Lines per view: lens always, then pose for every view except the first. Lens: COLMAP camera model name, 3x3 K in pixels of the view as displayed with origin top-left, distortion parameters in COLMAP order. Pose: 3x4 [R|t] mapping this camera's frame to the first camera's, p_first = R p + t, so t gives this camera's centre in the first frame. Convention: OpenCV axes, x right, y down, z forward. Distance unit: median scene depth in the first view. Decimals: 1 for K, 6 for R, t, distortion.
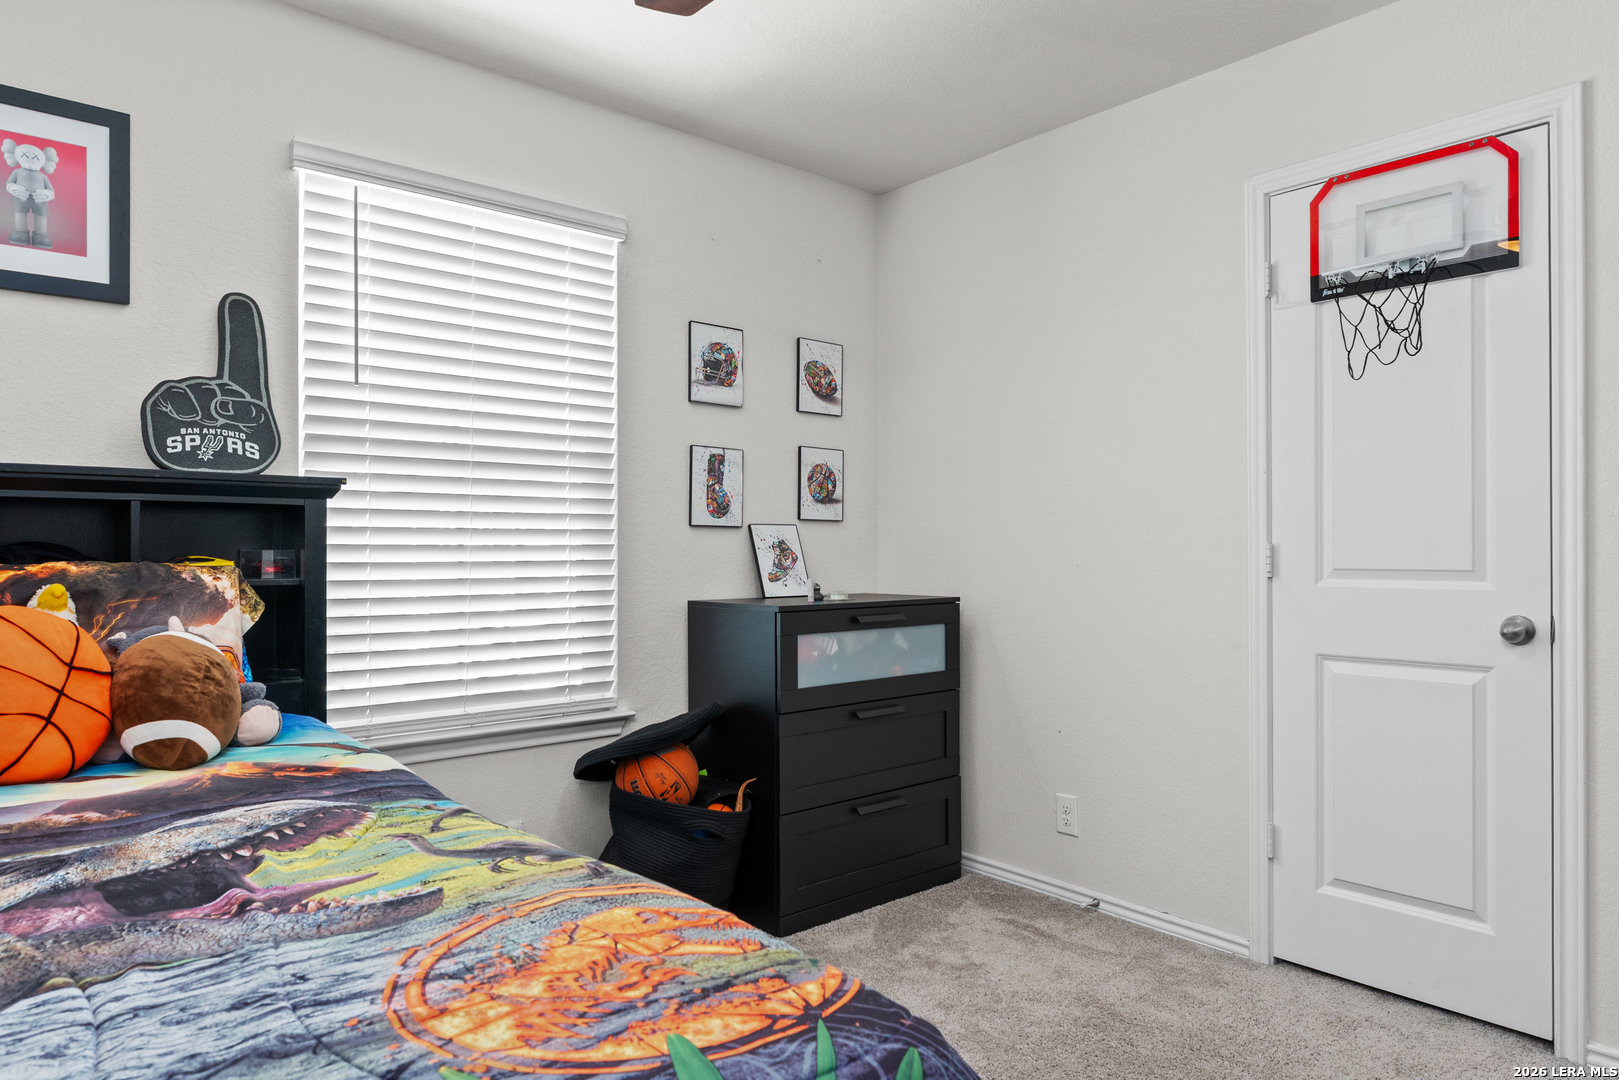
lens RADIAL K [[1002.6, 0, 806.9], [0, 1002.6, 546.2], [0, 0, 1]] dist [0.000732, -0.003470]
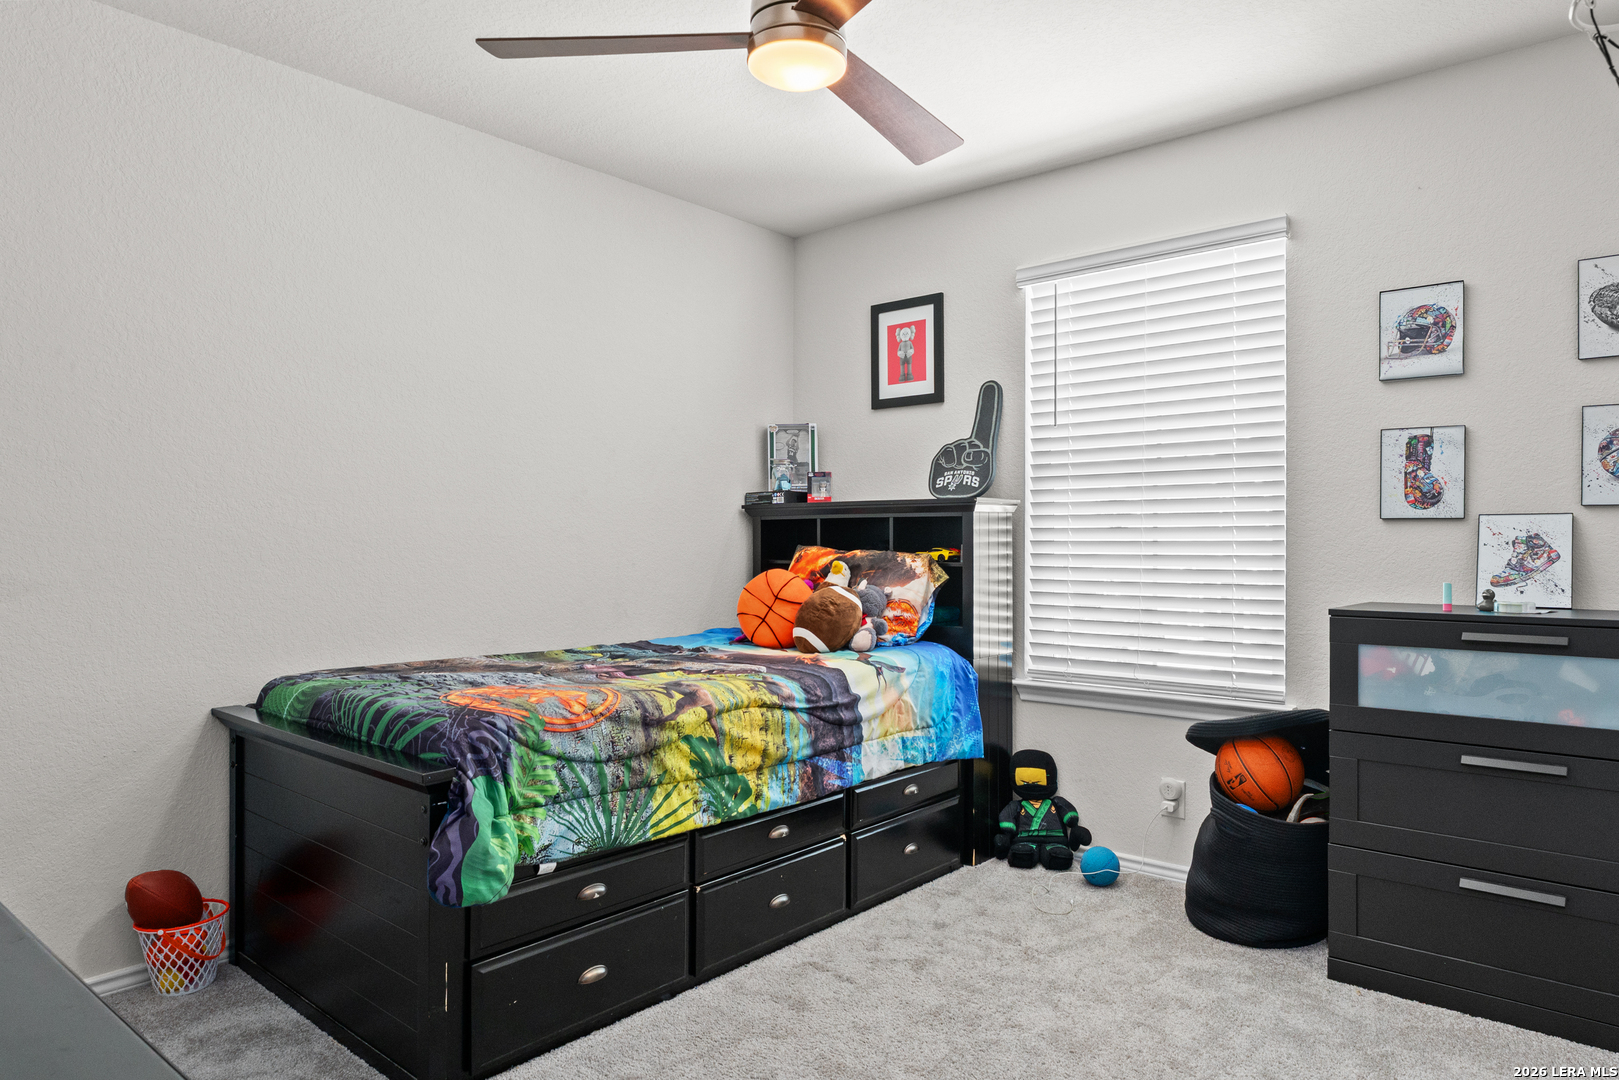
lens RADIAL K [[1002.6, 0, 810.8], [0, 1002.6, 533.7], [0, 0, 1]] dist [0.000732, -0.003470]
pose [[0.155380, -0.007848, -0.987824, 0.729328], [0.001177, 0.999969, -0.007760, -0.000866], [0.987854, 0.000043, 0.155384, 0.372093]]
